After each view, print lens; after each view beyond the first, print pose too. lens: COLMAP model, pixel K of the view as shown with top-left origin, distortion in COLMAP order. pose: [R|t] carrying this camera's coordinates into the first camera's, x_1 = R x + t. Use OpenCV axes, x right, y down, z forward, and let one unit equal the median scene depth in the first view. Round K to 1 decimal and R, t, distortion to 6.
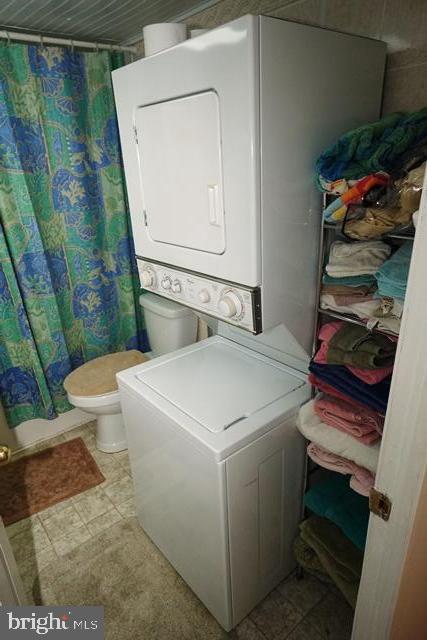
lens RADIAL K [[409.5, 0, 213.2], [0, 409.5, 320.7], [0, 0, 1]] dist [0.038833, 0.005121]
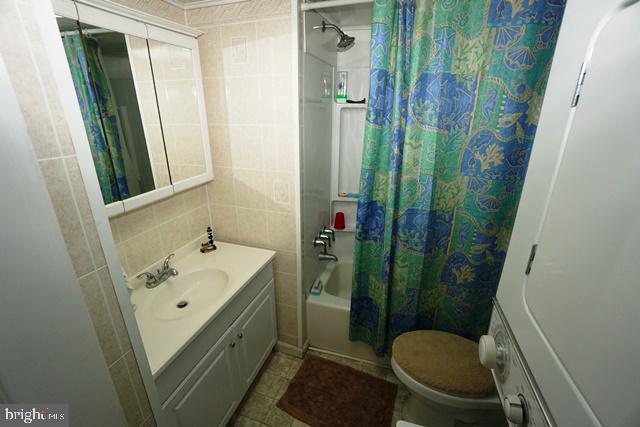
lens RADIAL K [[282.7, 0, 321.7], [0, 282.7, 214.0], [0, 0, 1]] dist [-0.027577, 0.002789]
pose [[0.555451, 0.326810, -0.764636, -0.049704], [-0.350257, 0.925932, 0.141314, -0.166633], [0.754184, 0.189326, 0.628778, 0.406236]]
